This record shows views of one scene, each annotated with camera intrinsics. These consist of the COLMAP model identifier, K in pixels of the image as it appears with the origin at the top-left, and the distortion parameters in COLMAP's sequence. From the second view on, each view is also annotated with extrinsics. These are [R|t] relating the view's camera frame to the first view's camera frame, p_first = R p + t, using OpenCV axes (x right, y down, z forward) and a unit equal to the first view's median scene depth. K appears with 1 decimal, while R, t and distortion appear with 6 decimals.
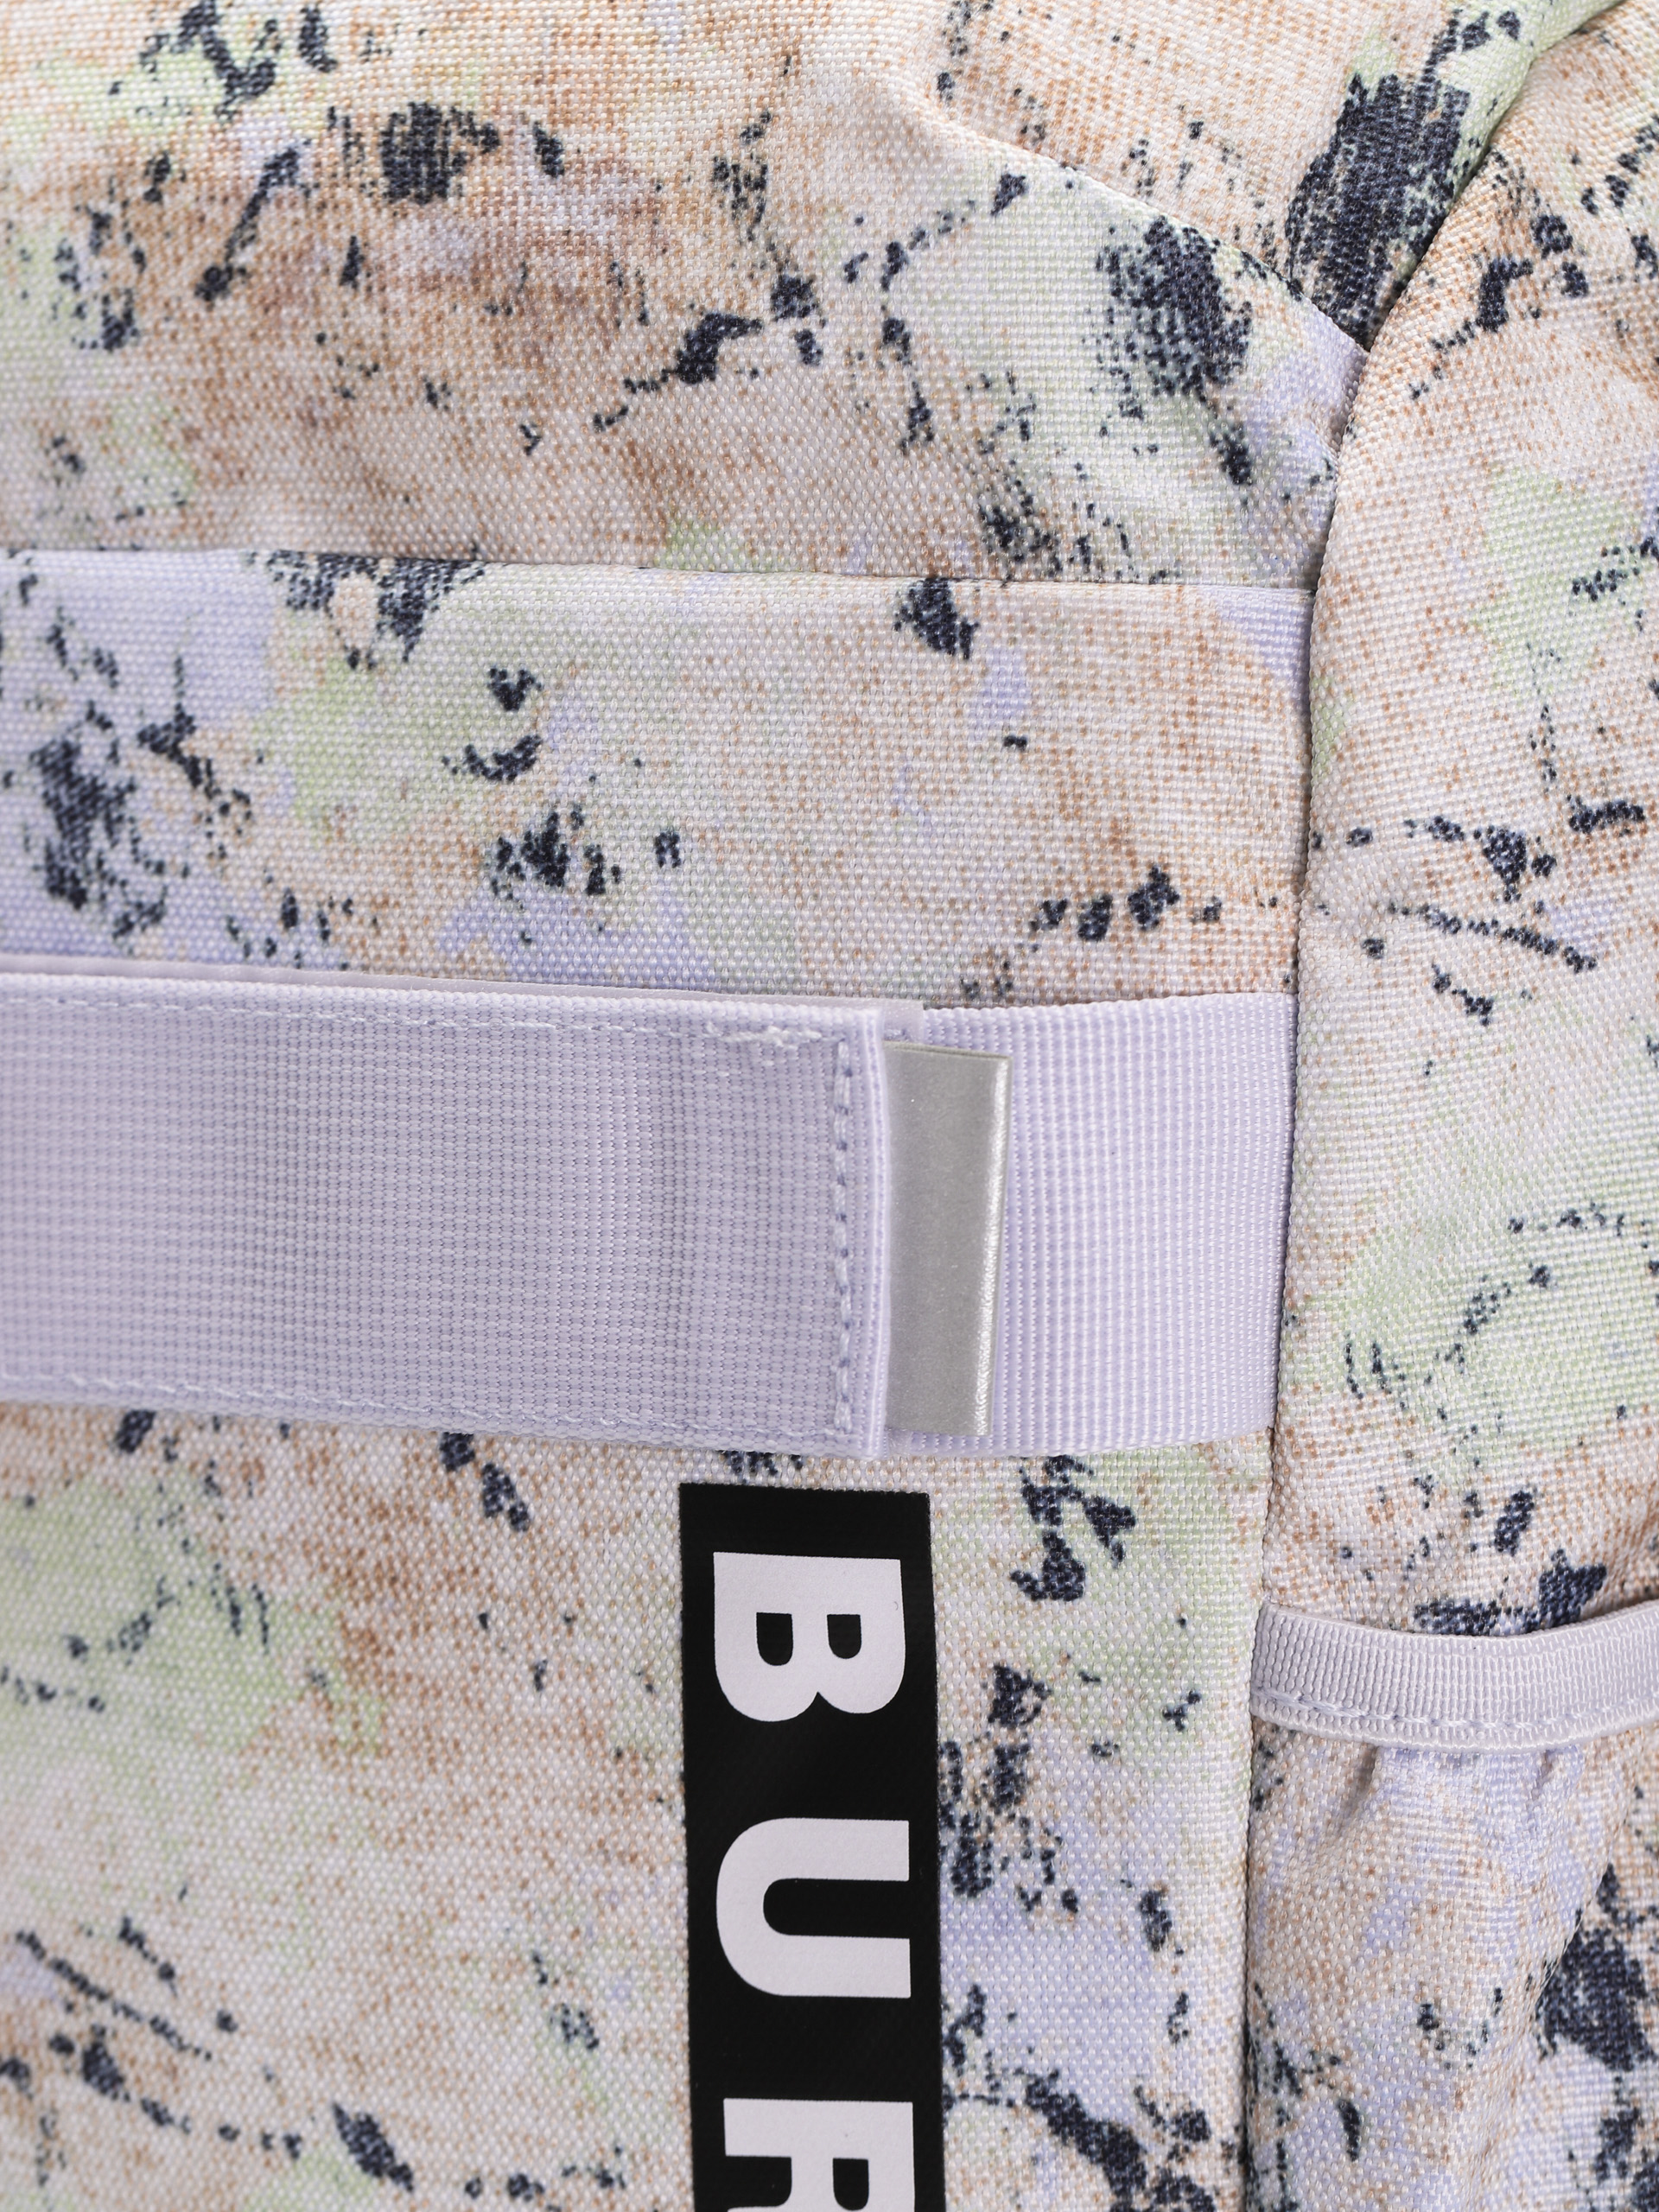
lens RADIAL K [[7448.8, 0, 829.5], [0, 7448.8, 1106.0], [0, 0, 1]] dist [0.061532, -3.768531]
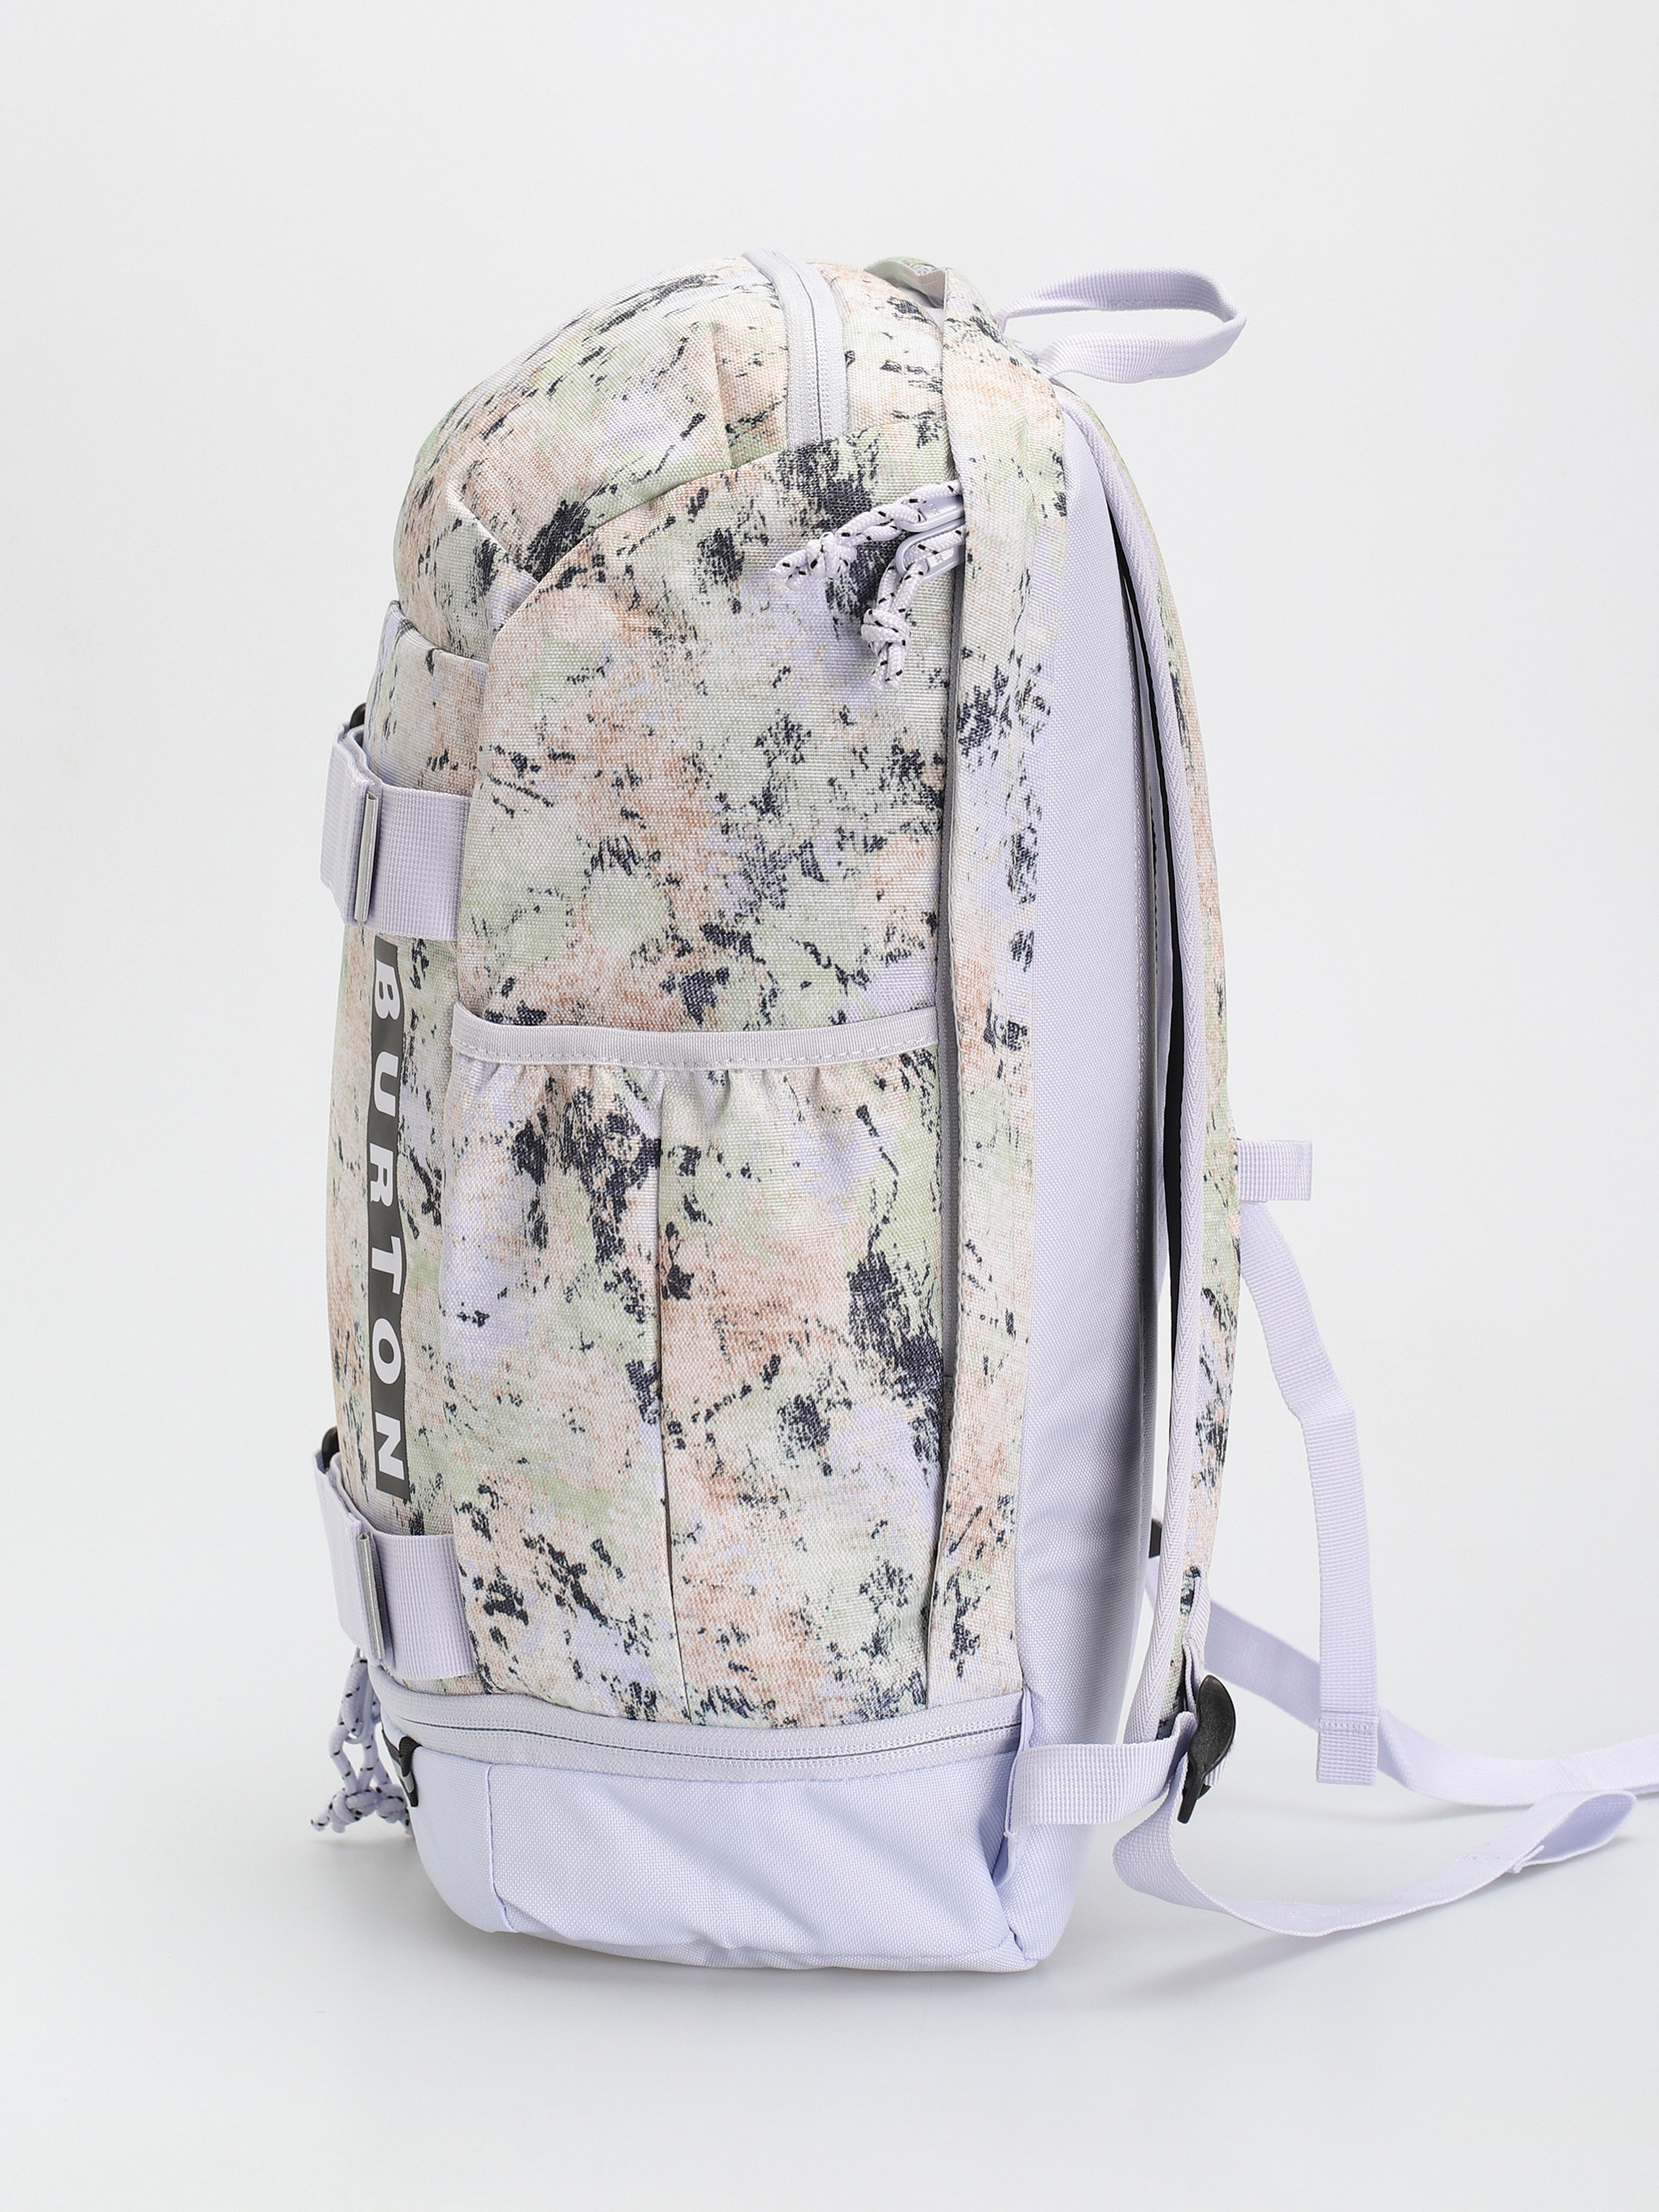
lens RADIAL K [[7448.8, 0, 829.5], [0, 7448.8, 1106.0], [0, 0, 1]] dist [0.061532, -3.768531]
pose [[0.598716, 0.171158, -0.782460, 2.501044], [-0.180818, 0.980565, 0.076135, -0.146904], [0.780284, 0.095899, 0.618029, -0.729998]]
